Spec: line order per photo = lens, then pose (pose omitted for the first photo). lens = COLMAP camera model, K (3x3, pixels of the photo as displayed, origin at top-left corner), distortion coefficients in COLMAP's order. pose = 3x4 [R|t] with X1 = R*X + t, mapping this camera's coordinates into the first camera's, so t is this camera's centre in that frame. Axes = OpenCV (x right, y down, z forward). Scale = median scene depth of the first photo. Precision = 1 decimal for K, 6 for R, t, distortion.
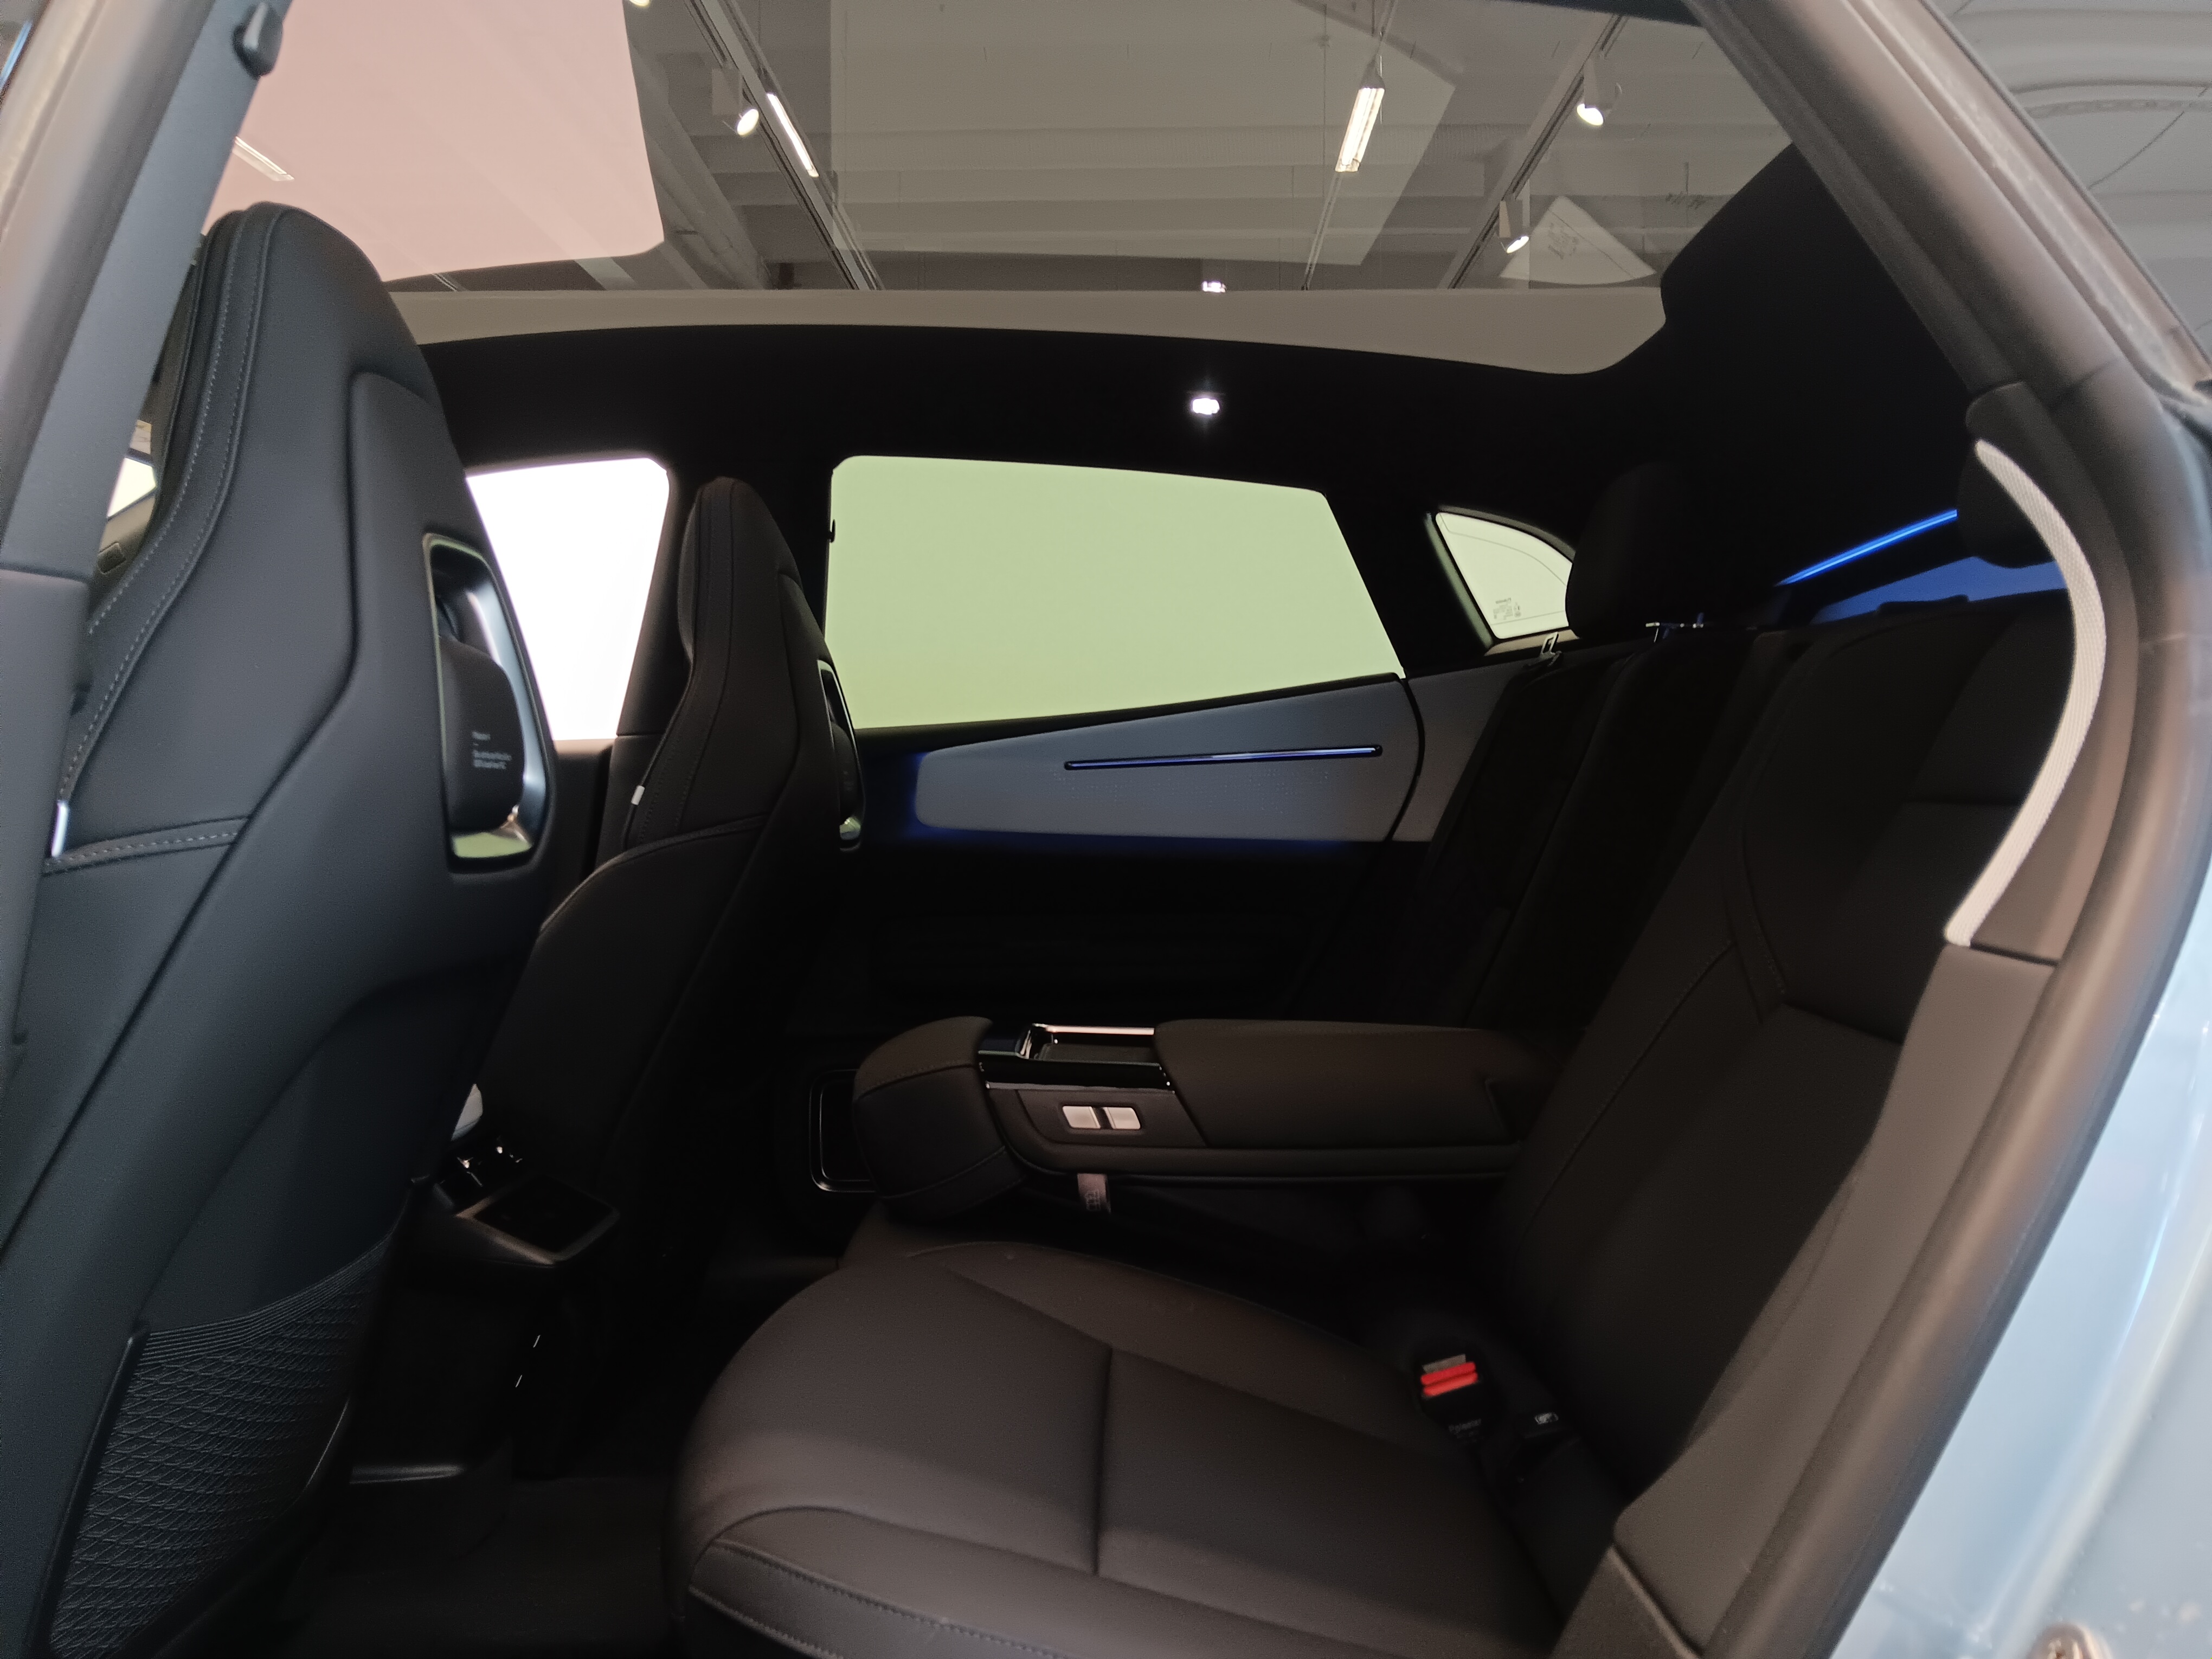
lens RADIAL K [[2983.6, 0, 1106.0], [0, 2983.6, 829.5], [0, 0, 1]] dist [0.357017, -0.001916]
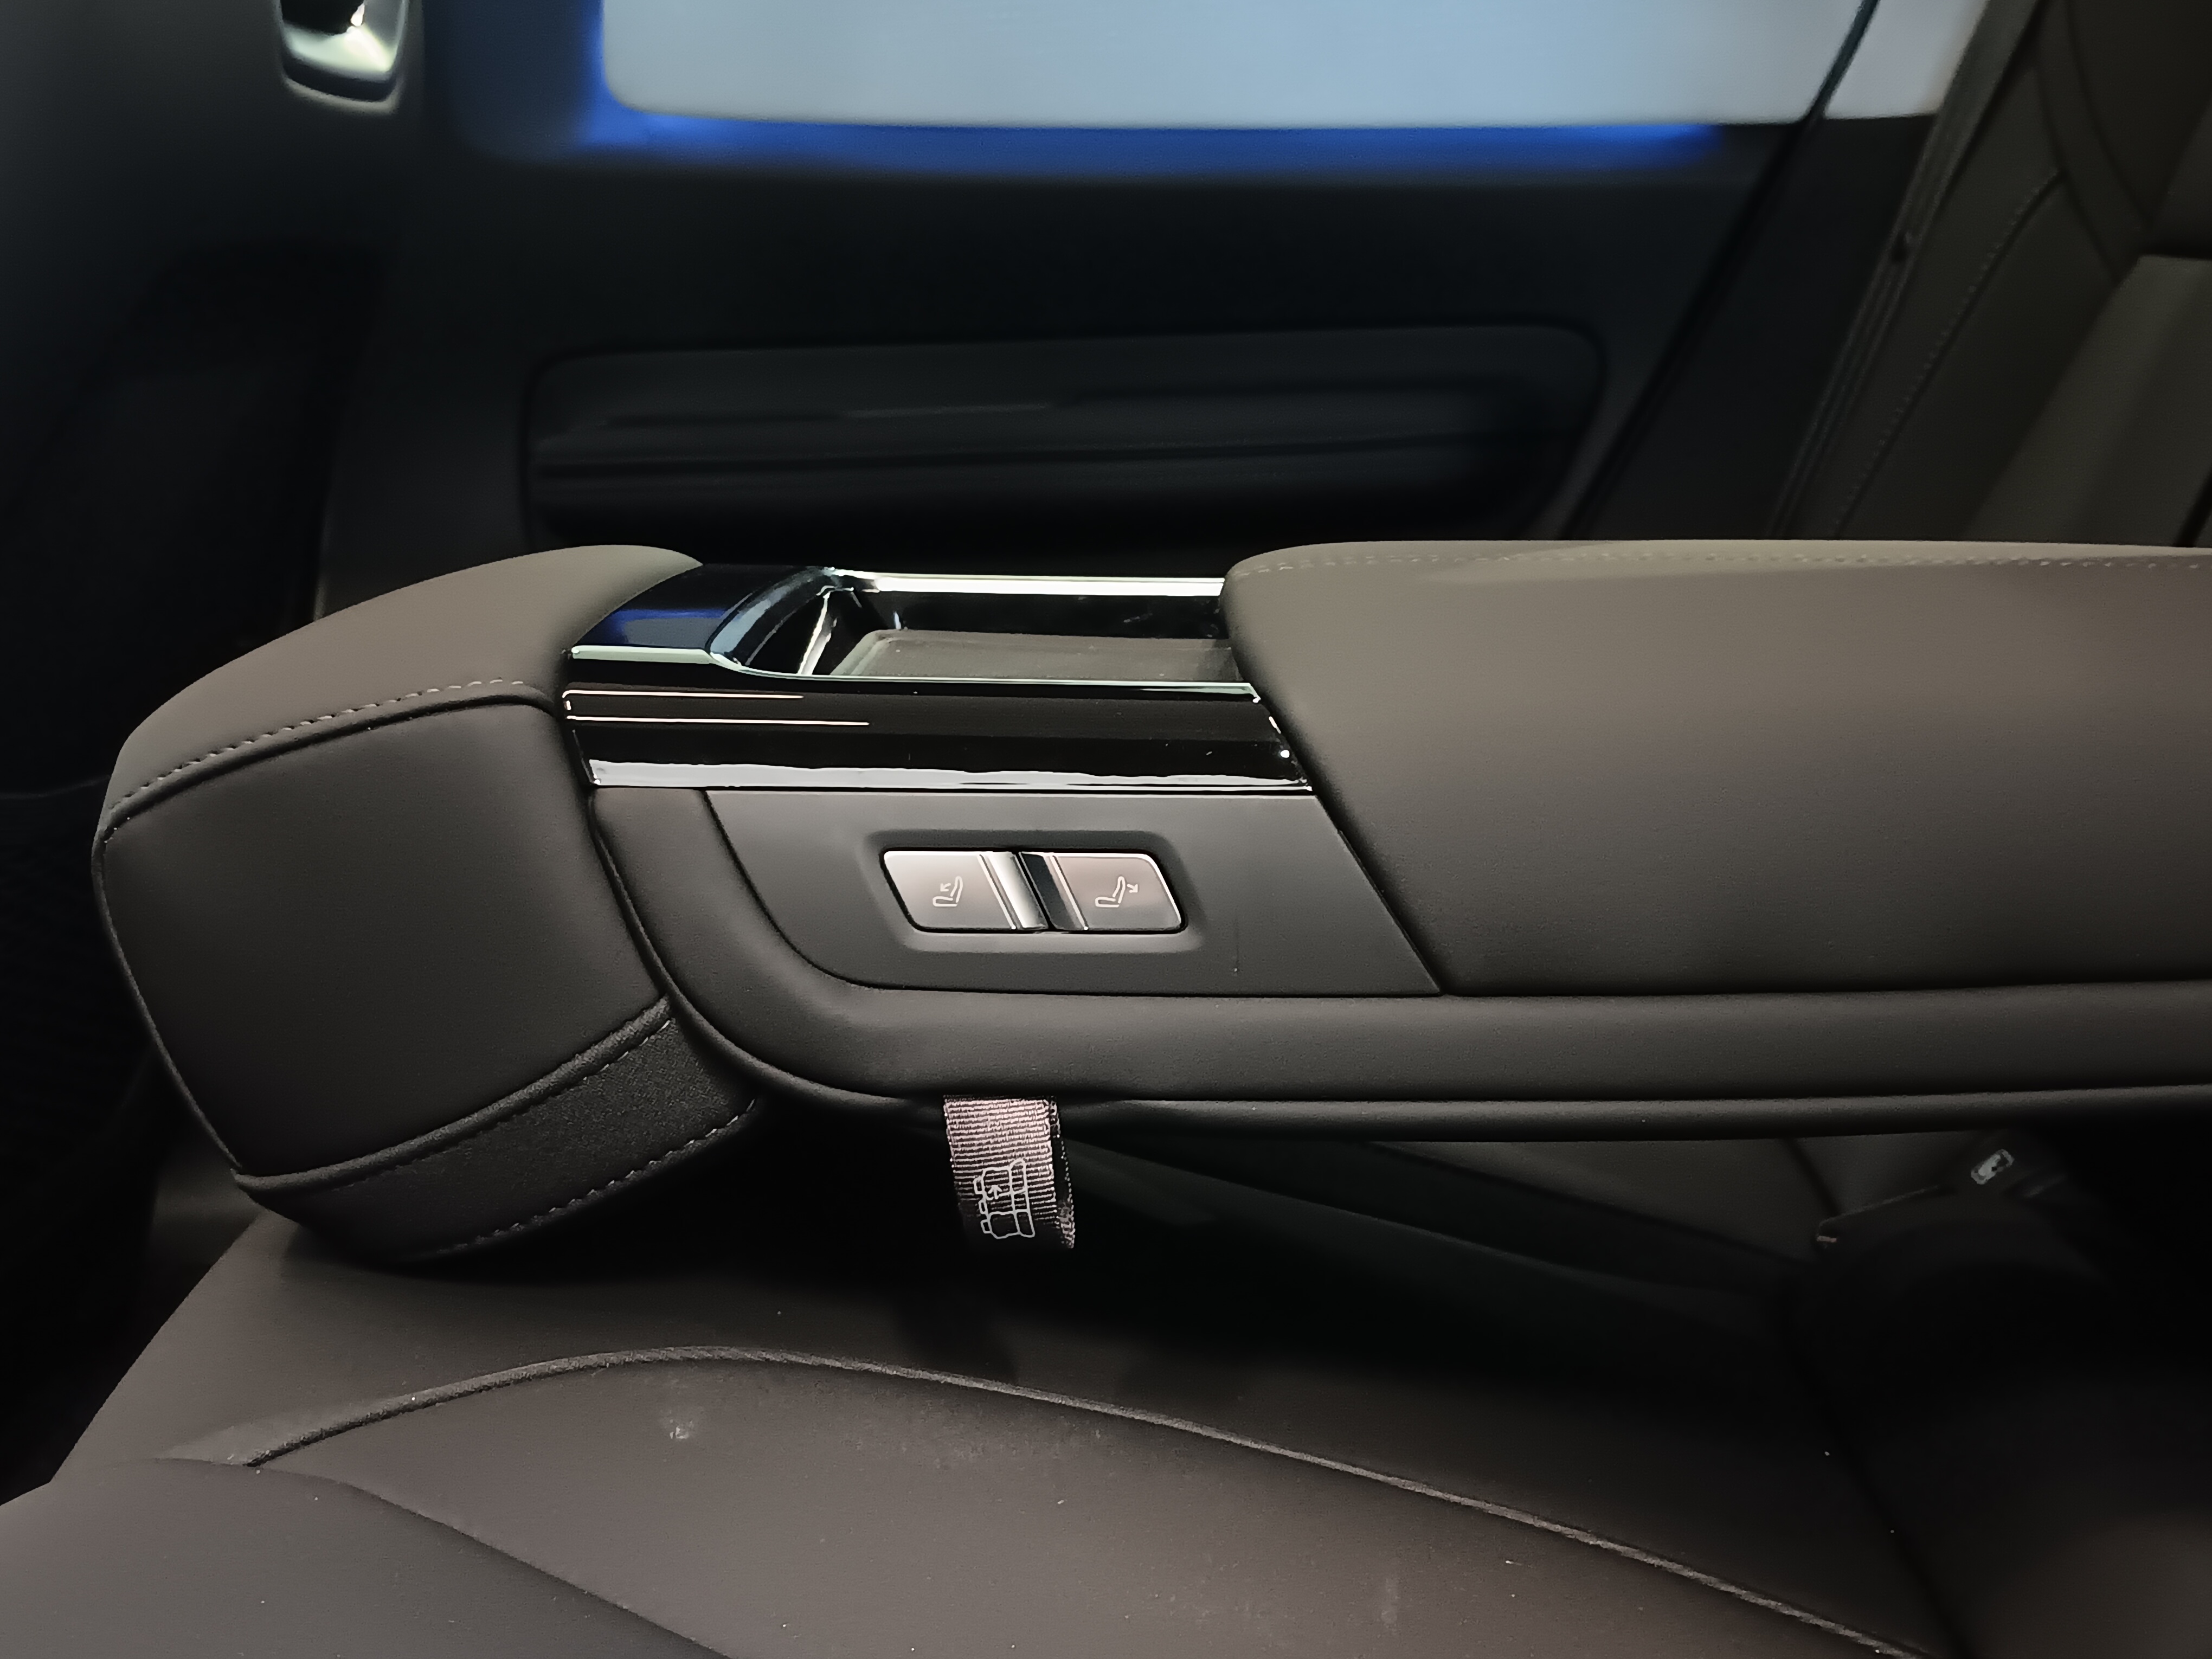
lens RADIAL K [[2983.6, 0, 1106.0], [0, 2983.6, 829.5], [0, 0, 1]] dist [0.357017, -0.001916]
pose [[0.999509, -0.019816, -0.024252, 0.011380], [0.022410, 0.993472, 0.111853, 0.061690], [0.021877, -0.112342, 0.993429, 0.736089]]
